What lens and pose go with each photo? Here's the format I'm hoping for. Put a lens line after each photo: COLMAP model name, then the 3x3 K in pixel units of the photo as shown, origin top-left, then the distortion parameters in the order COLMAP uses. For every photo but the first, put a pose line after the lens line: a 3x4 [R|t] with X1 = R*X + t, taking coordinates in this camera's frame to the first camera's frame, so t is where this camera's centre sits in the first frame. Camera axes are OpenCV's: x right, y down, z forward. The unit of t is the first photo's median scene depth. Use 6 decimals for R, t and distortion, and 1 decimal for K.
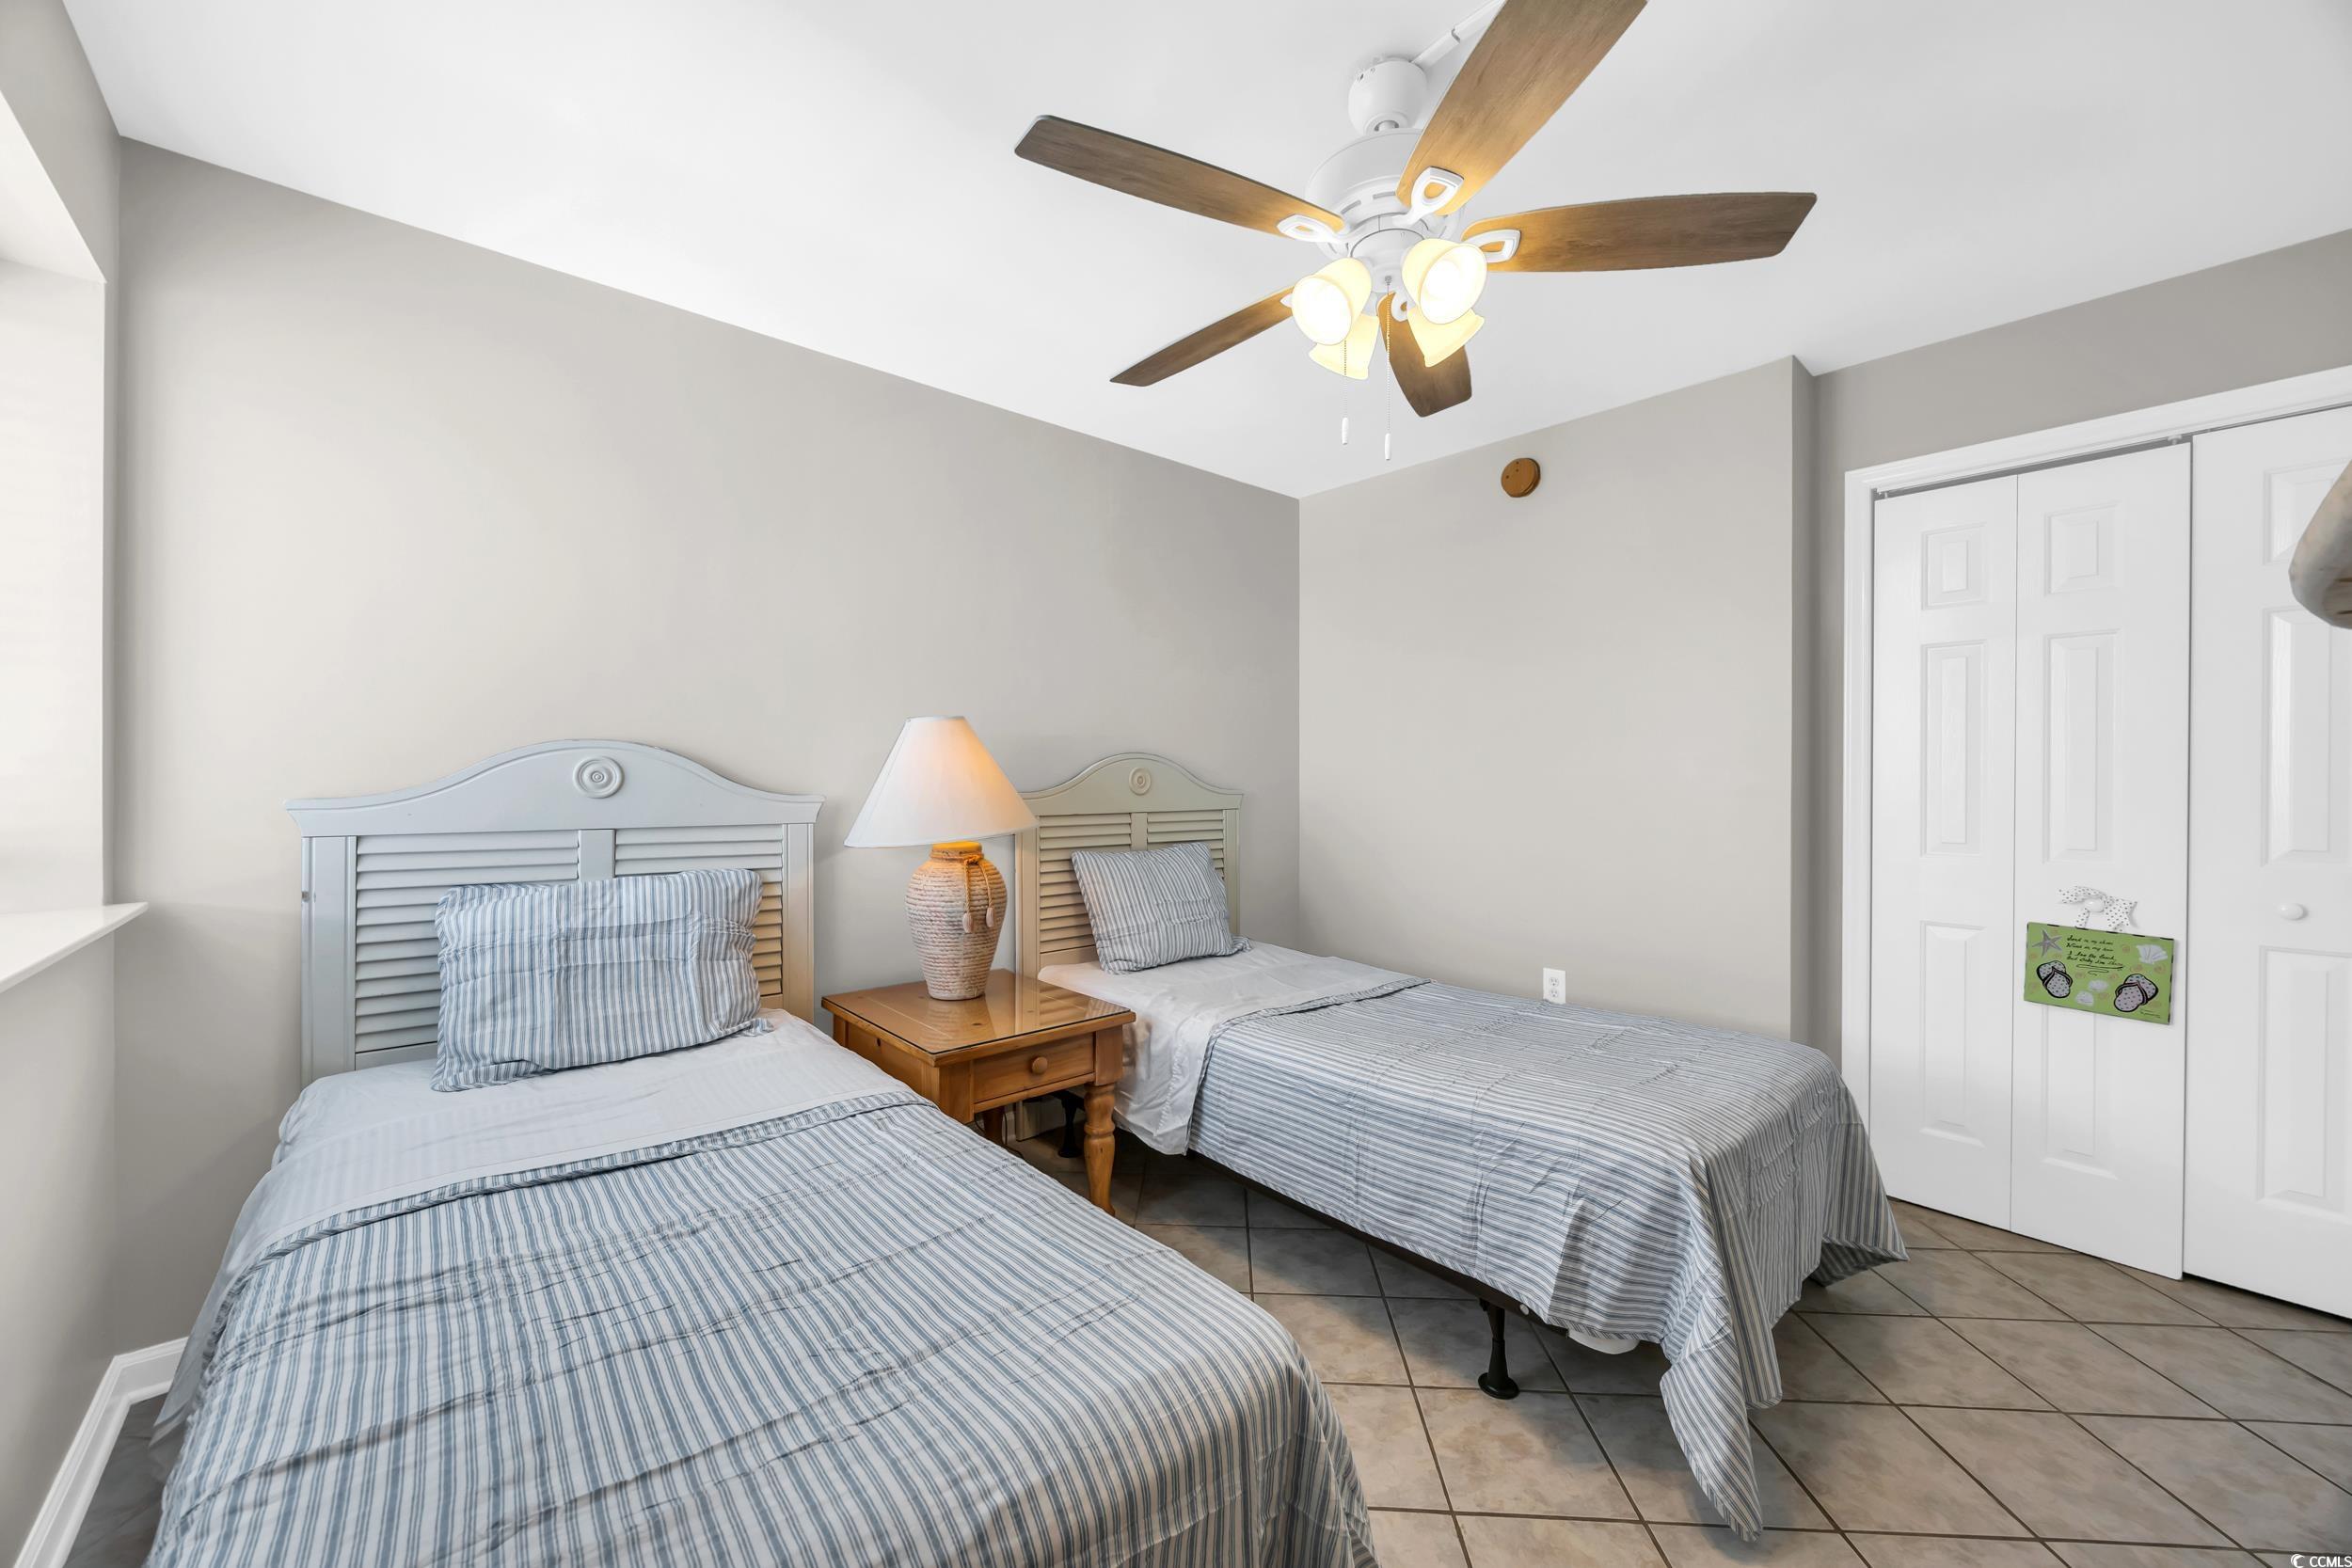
lens RADIAL K [[878.4, 0, 1166.9], [0, 878.4, 779.0], [0, 0, 1]] dist [-0.002884, -0.000005]
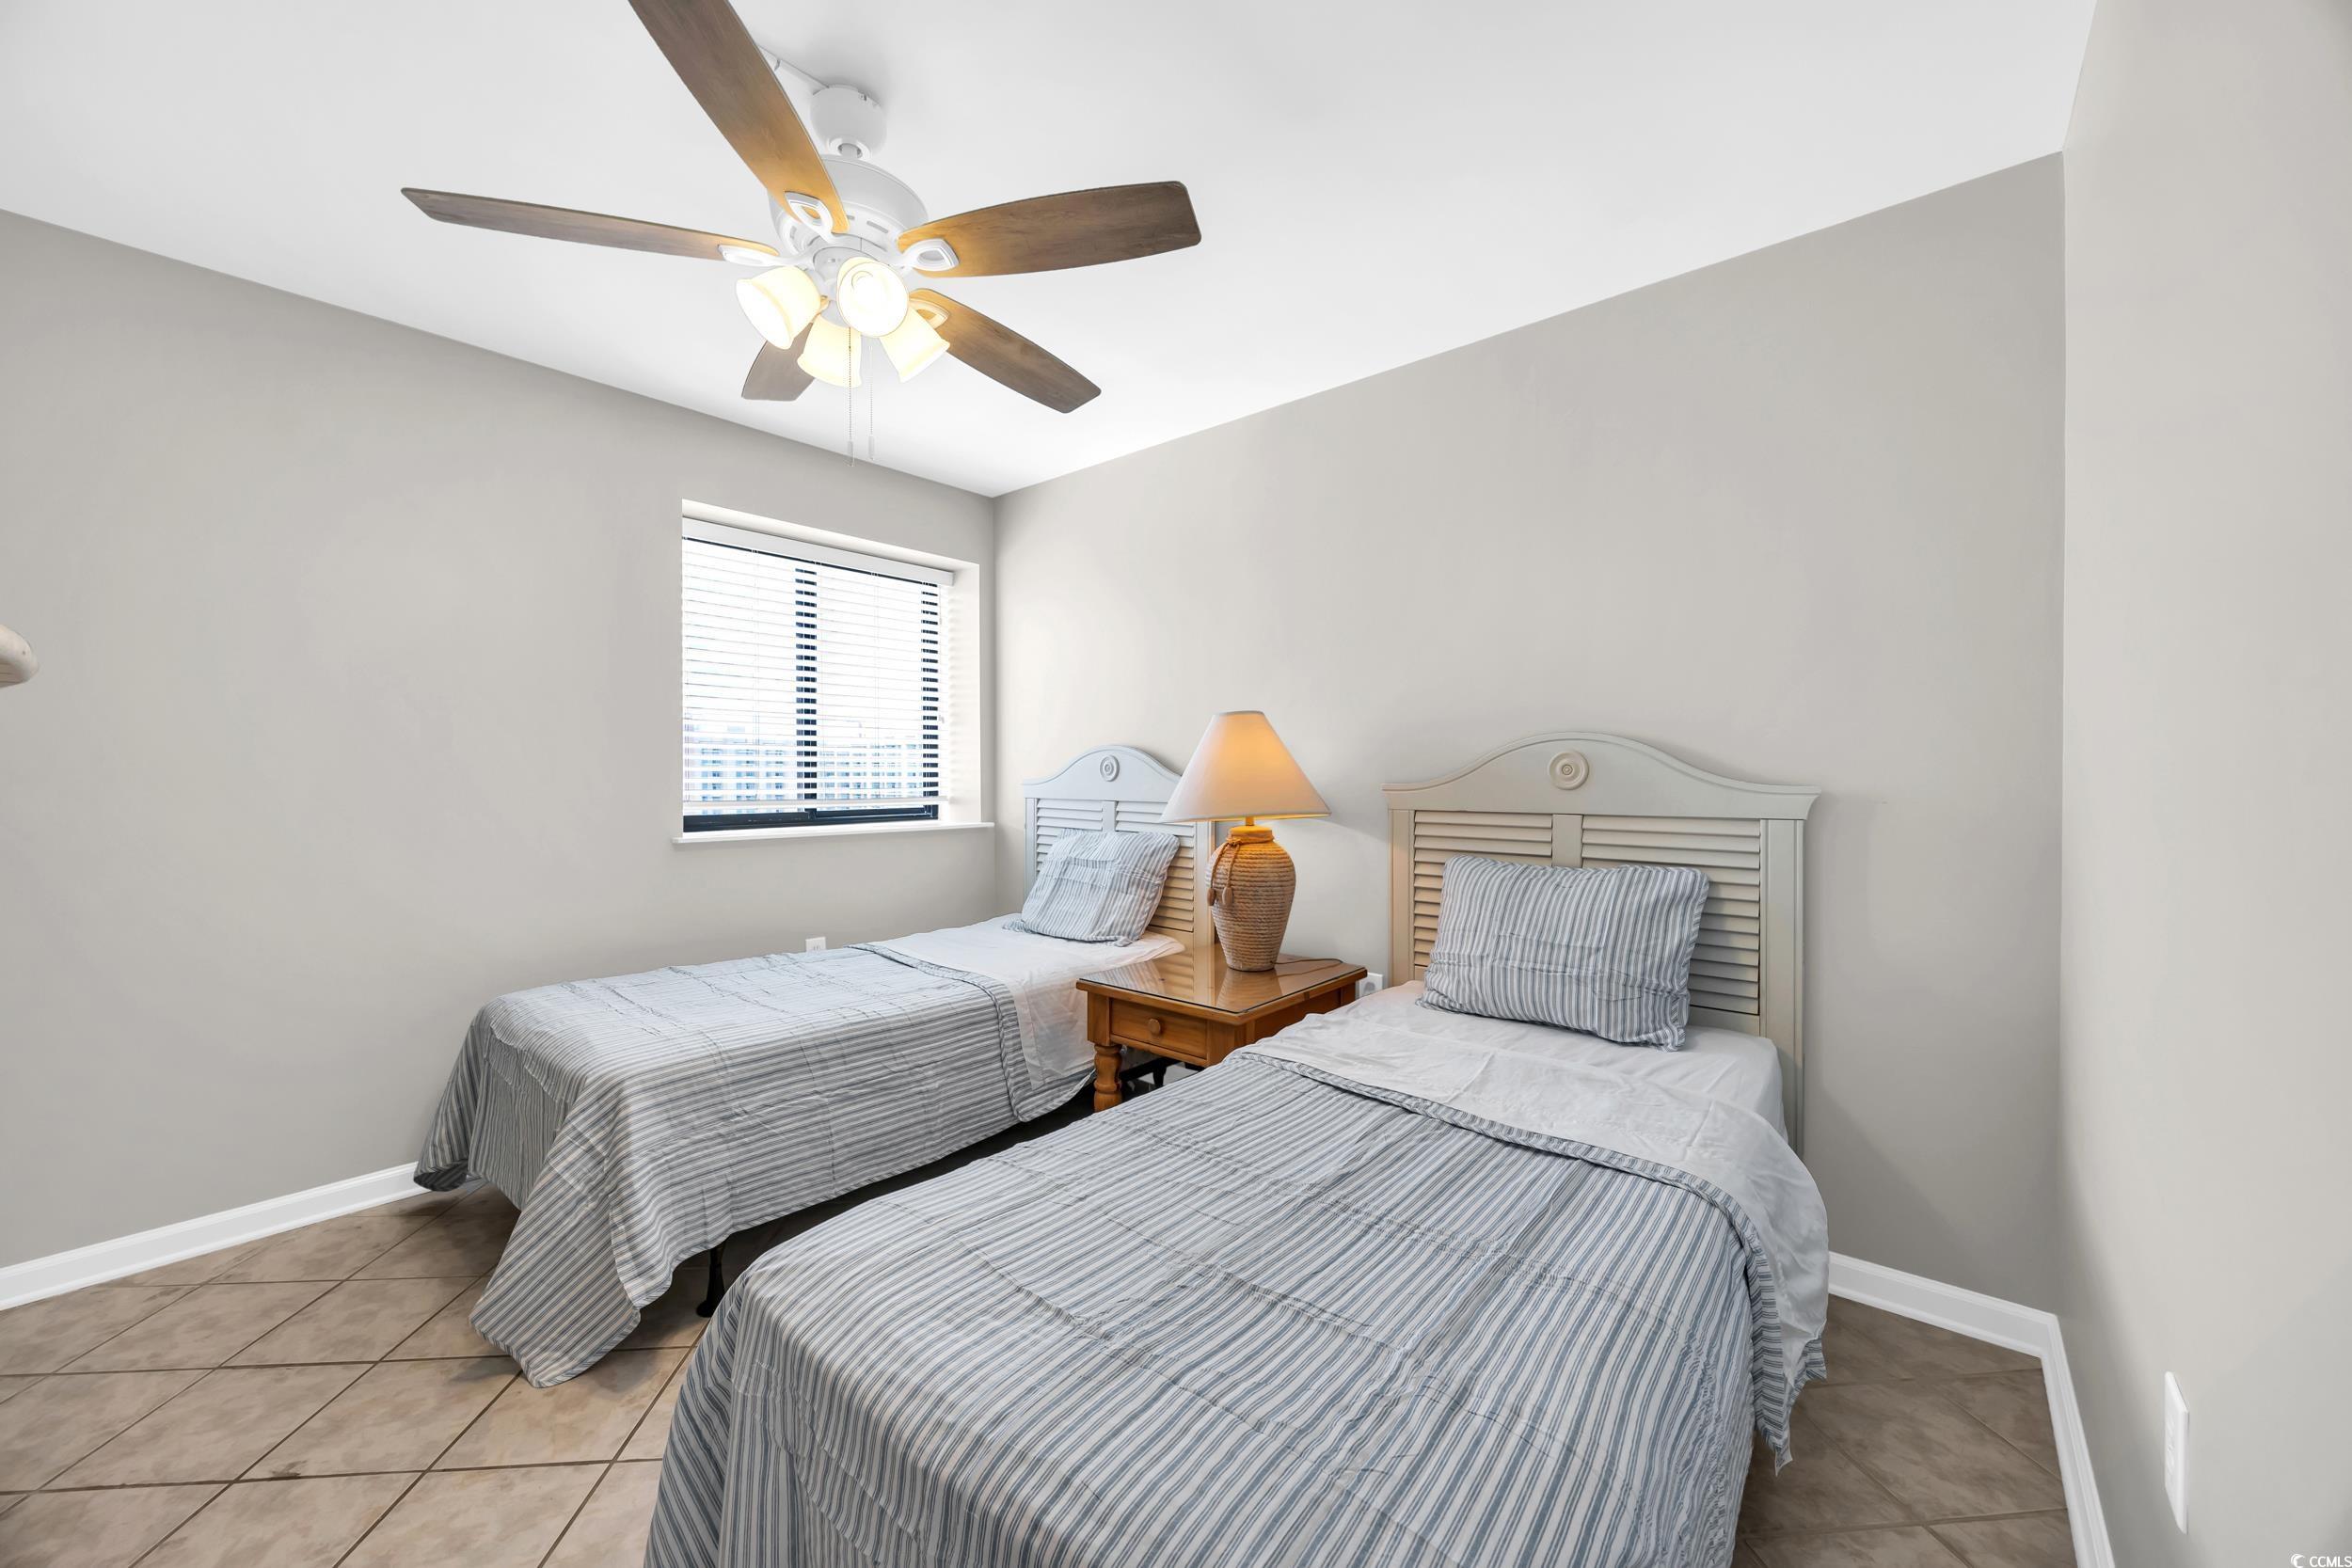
lens RADIAL K [[878.4, 0, 1166.9], [0, 878.4, 779.0], [0, 0, 1]] dist [-0.002884, -0.000005]
pose [[0.148948, 0.006444, -0.988824, 0.689877], [0.001554, 0.999976, 0.006751, 0.004545], [0.988844, -0.002542, 0.148935, 0.617175]]
